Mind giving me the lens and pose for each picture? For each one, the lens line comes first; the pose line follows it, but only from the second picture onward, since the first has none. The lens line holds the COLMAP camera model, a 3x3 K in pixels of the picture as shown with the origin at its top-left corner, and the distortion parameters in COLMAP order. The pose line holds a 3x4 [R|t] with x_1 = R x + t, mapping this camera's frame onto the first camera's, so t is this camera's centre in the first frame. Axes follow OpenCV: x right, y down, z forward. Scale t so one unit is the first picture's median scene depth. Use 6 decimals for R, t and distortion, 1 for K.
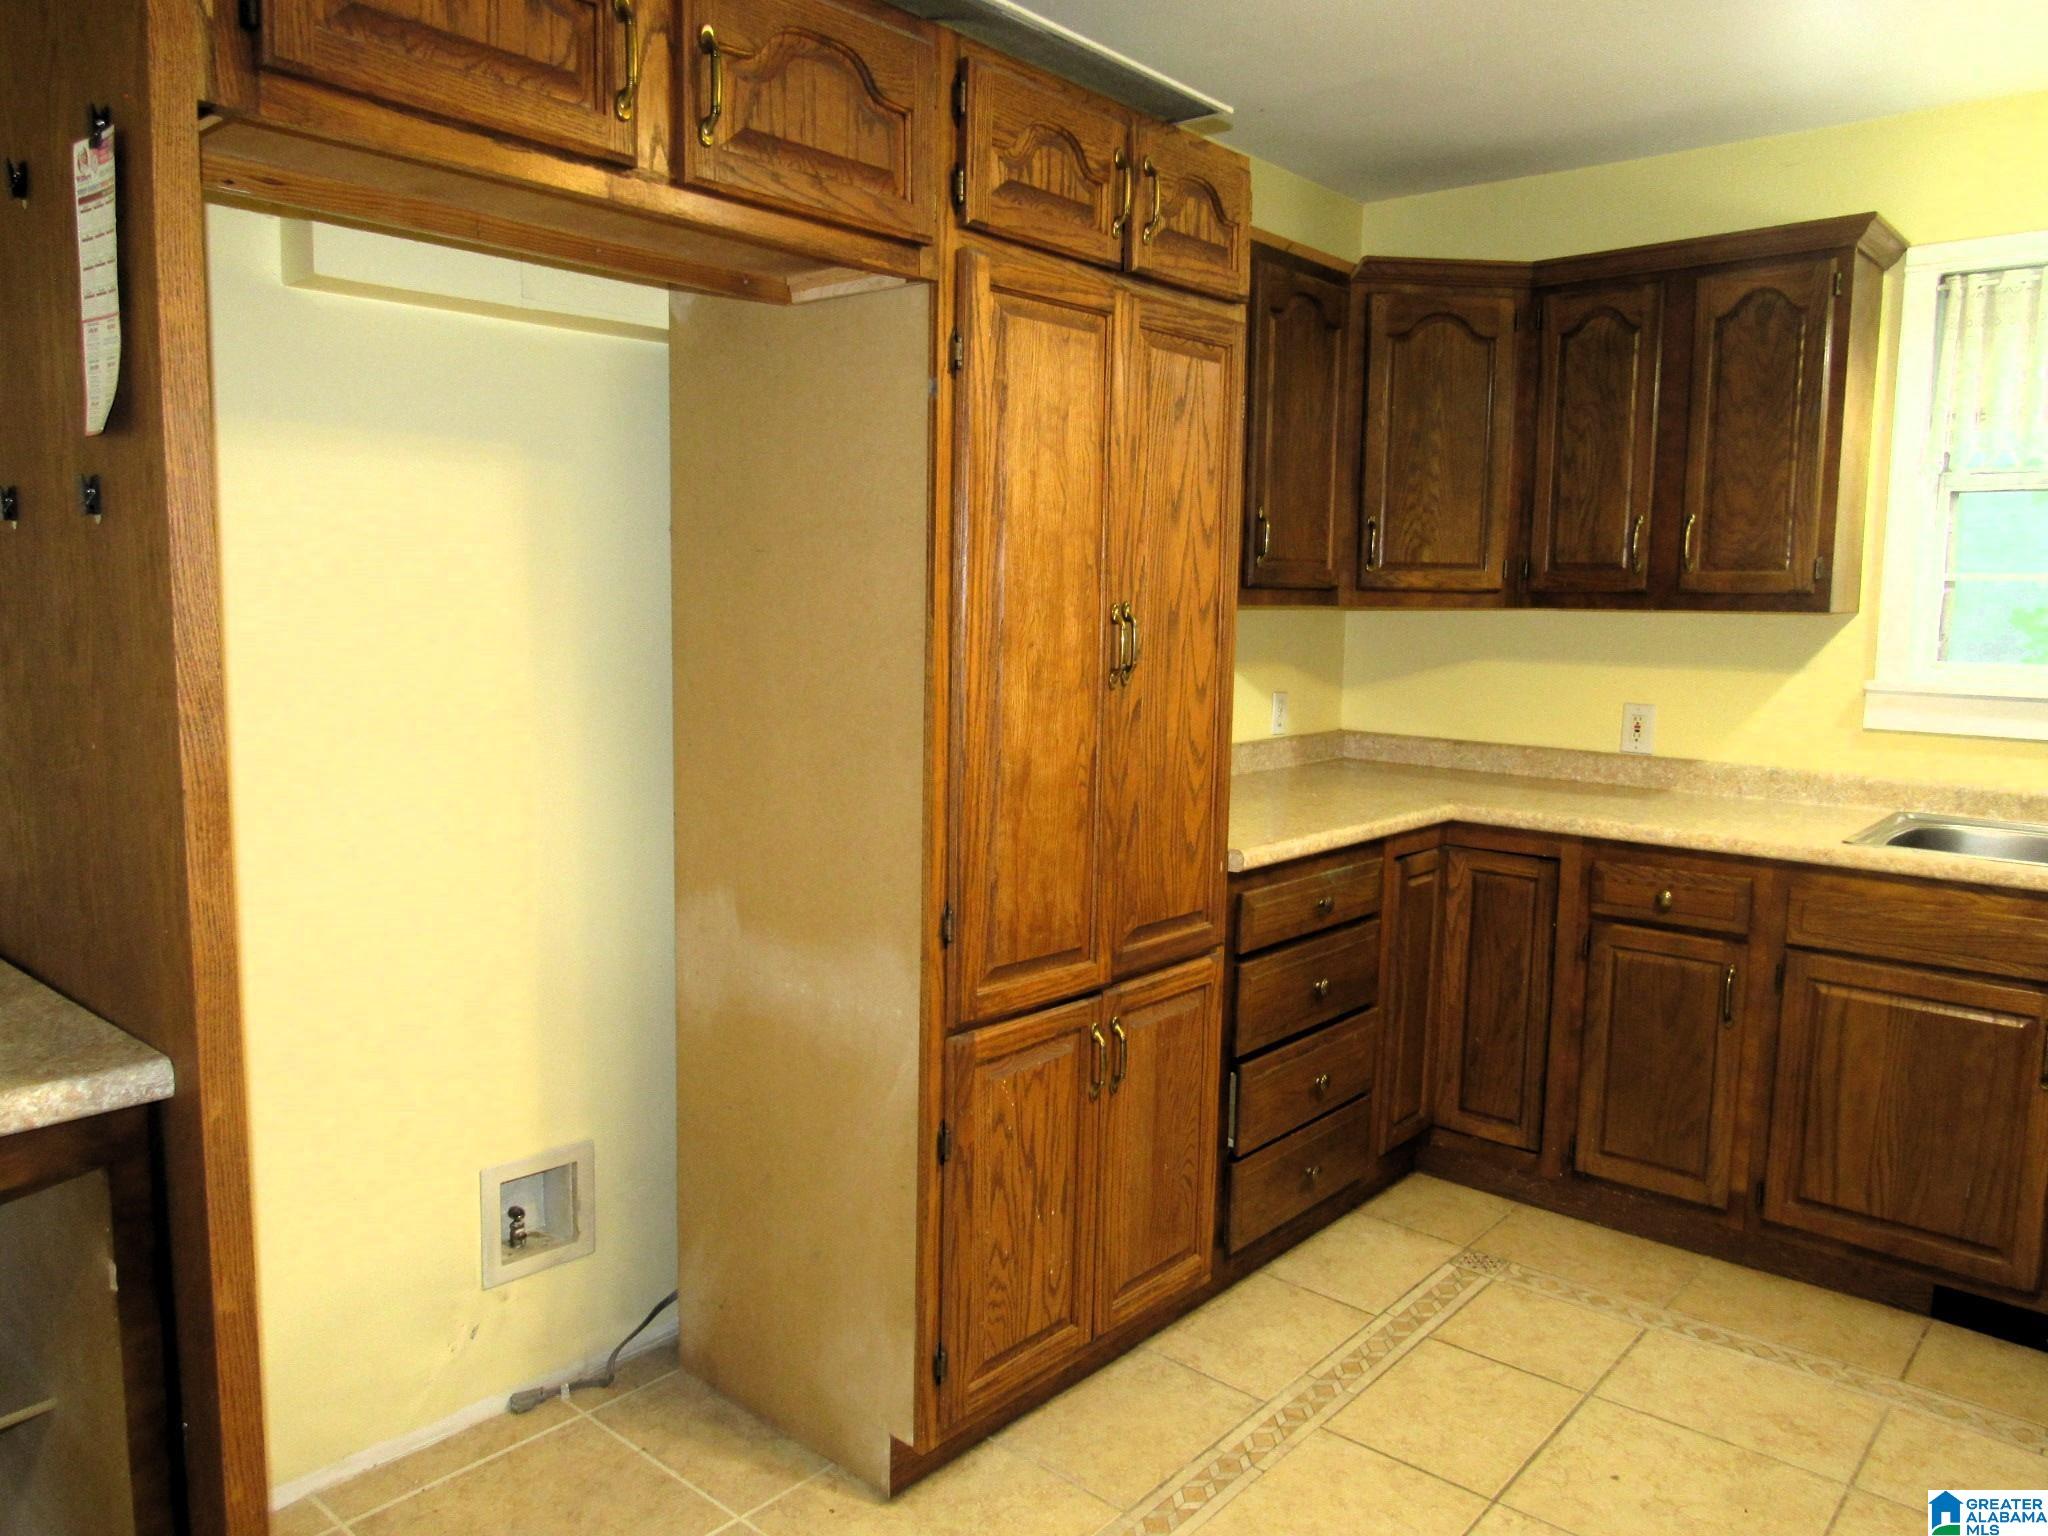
lens RADIAL K [[1470.5, 0, 1010.0], [0, 1470.5, 761.8], [0, 0, 1]] dist [-0.034367, 0.019911]
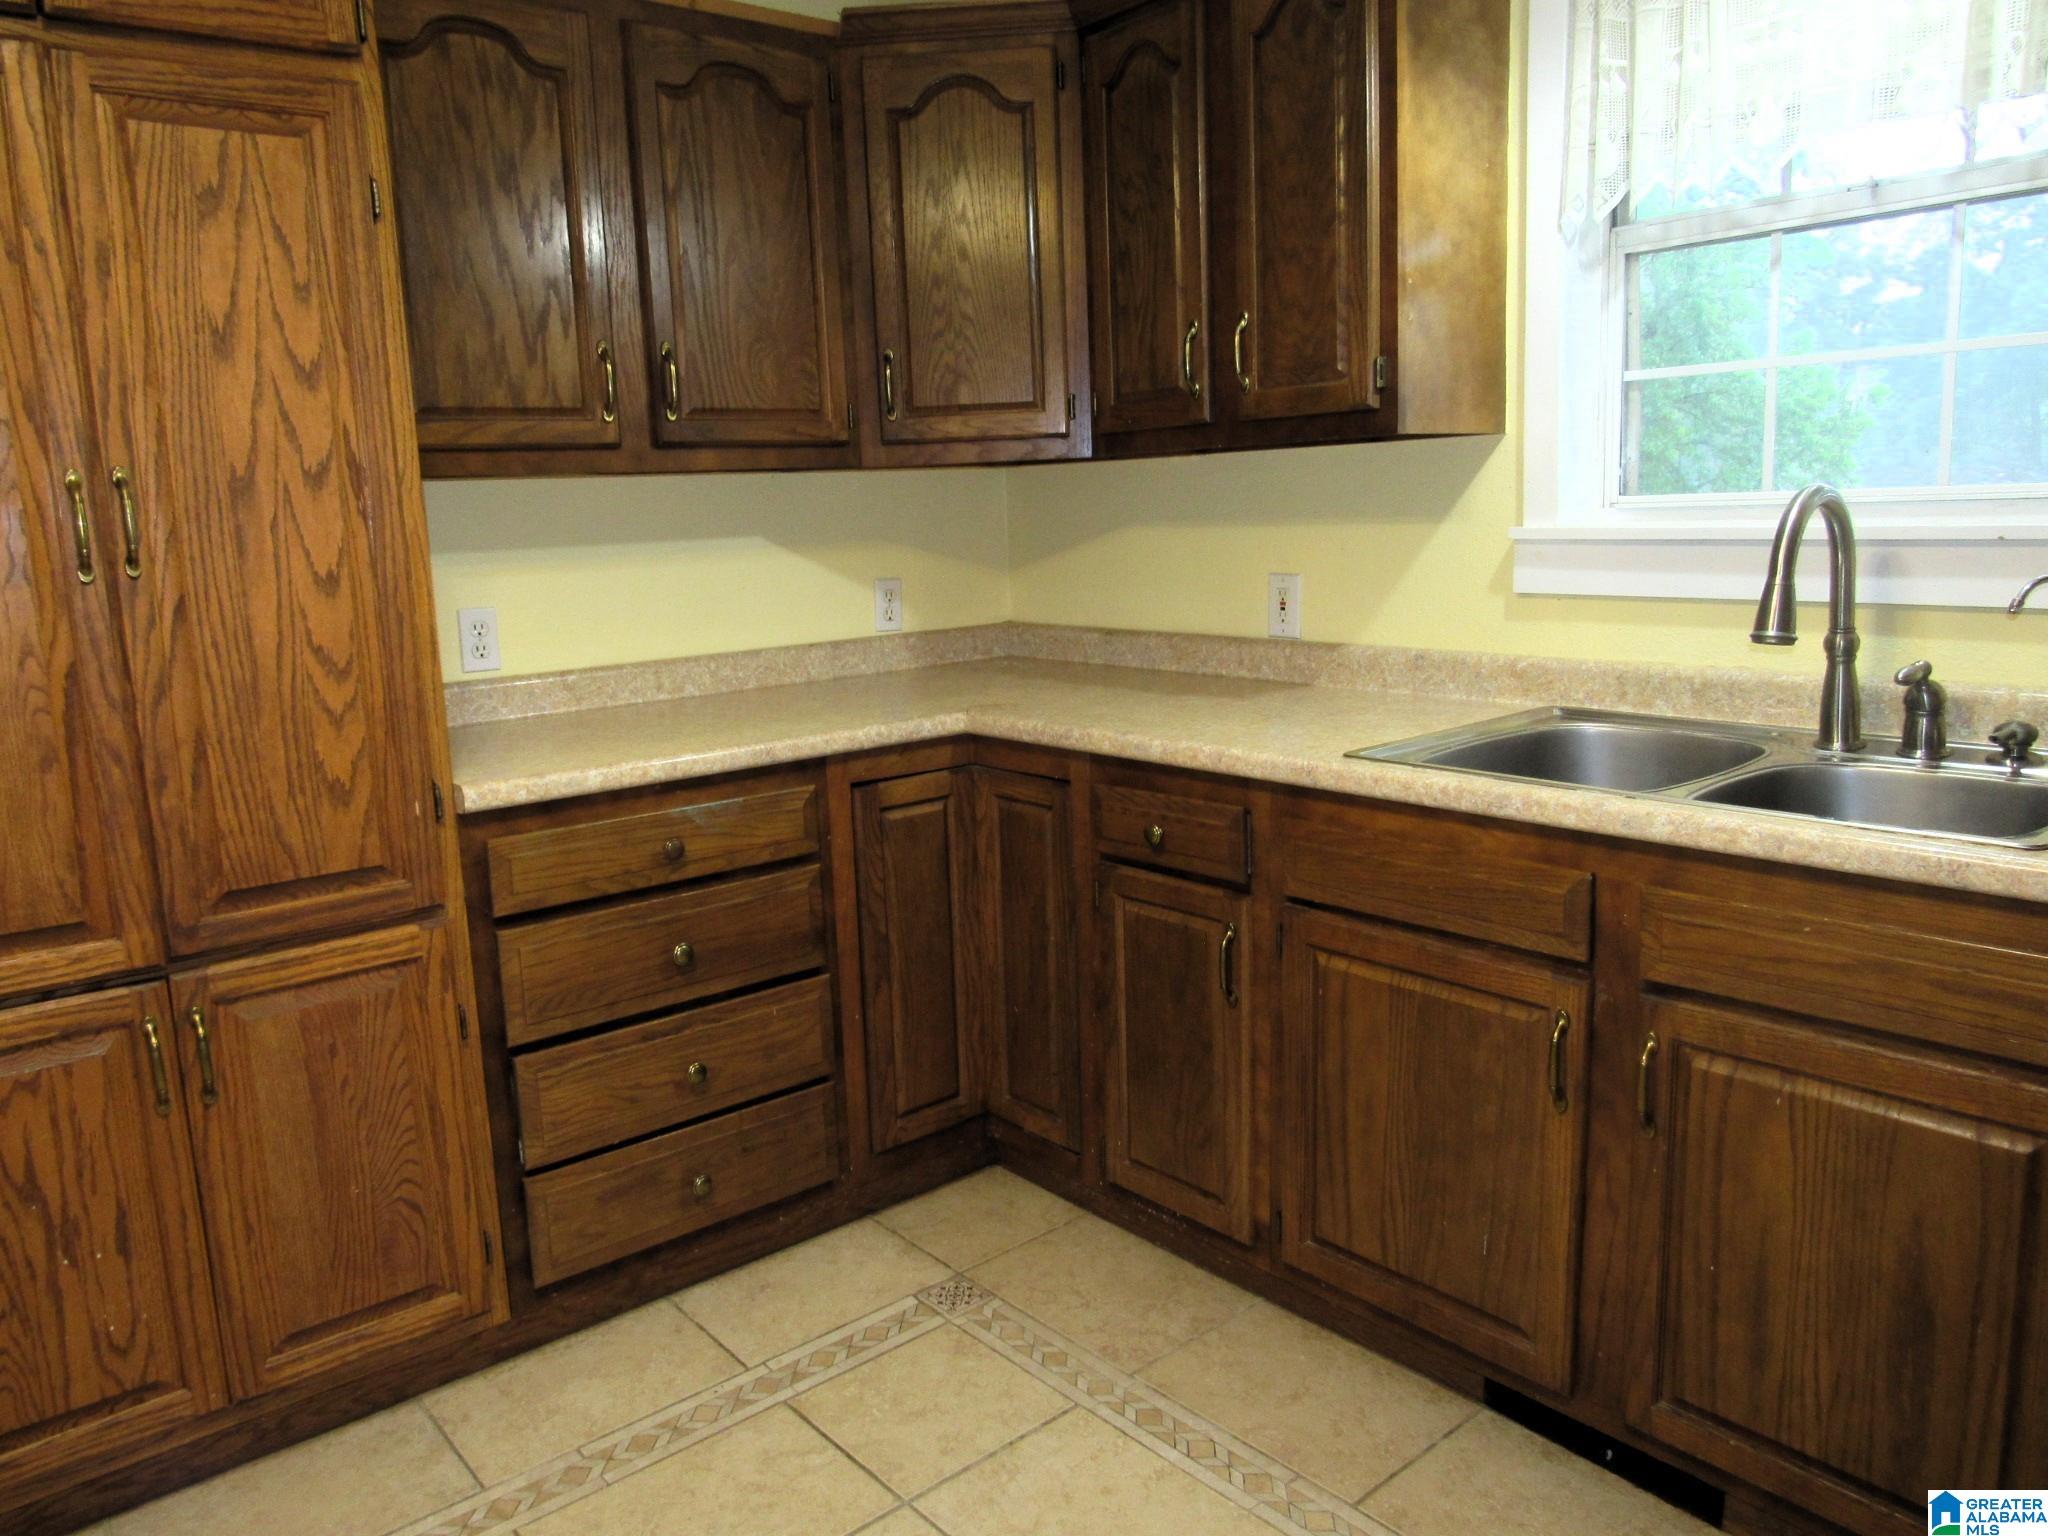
lens RADIAL K [[1470.5, 0, 1021.7], [0, 1470.5, 760.4], [0, 0, 1]] dist [-0.034367, 0.019911]
pose [[0.986712, -0.023561, -0.160762, 0.532760], [0.033504, 0.997671, 0.059417, 0.010219], [0.158987, -0.064013, 0.985203, 0.268905]]
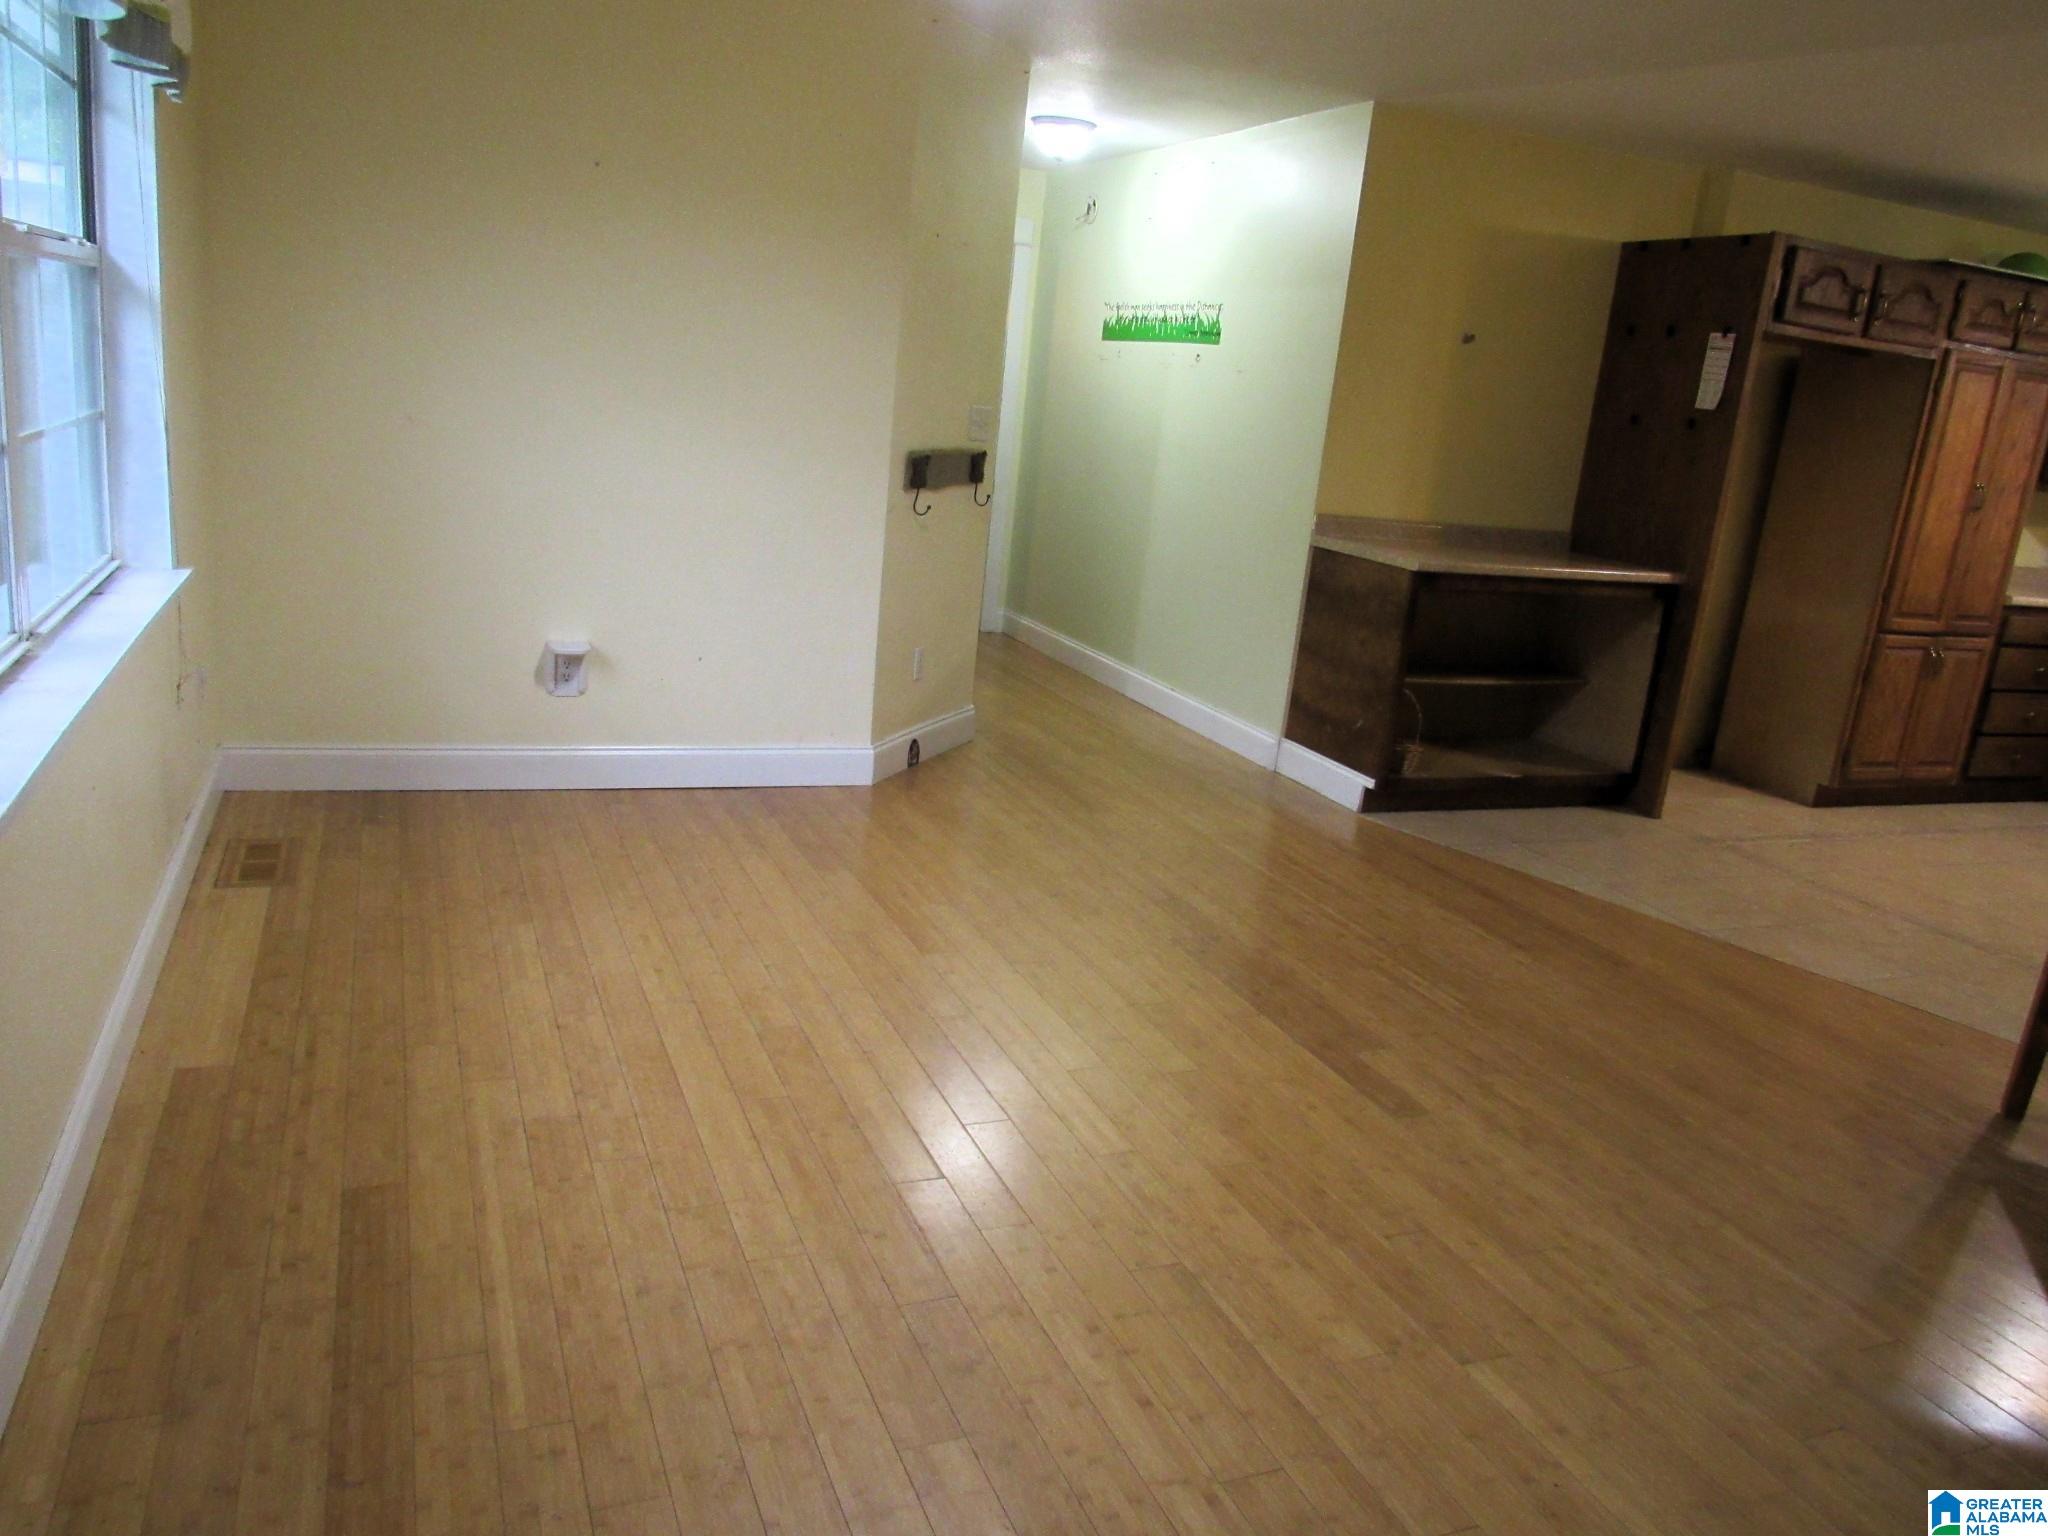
lens RADIAL K [[1470.5, 0, 1018.1], [0, 1470.5, 759.1], [0, 0, 1]] dist [-0.034367, 0.019911]
pose [[0.893706, 0.179072, -0.411367, -0.236527], [-0.134018, 0.981584, 0.136136, 0.196177], [0.428169, -0.066535, 0.901246, -1.617705]]
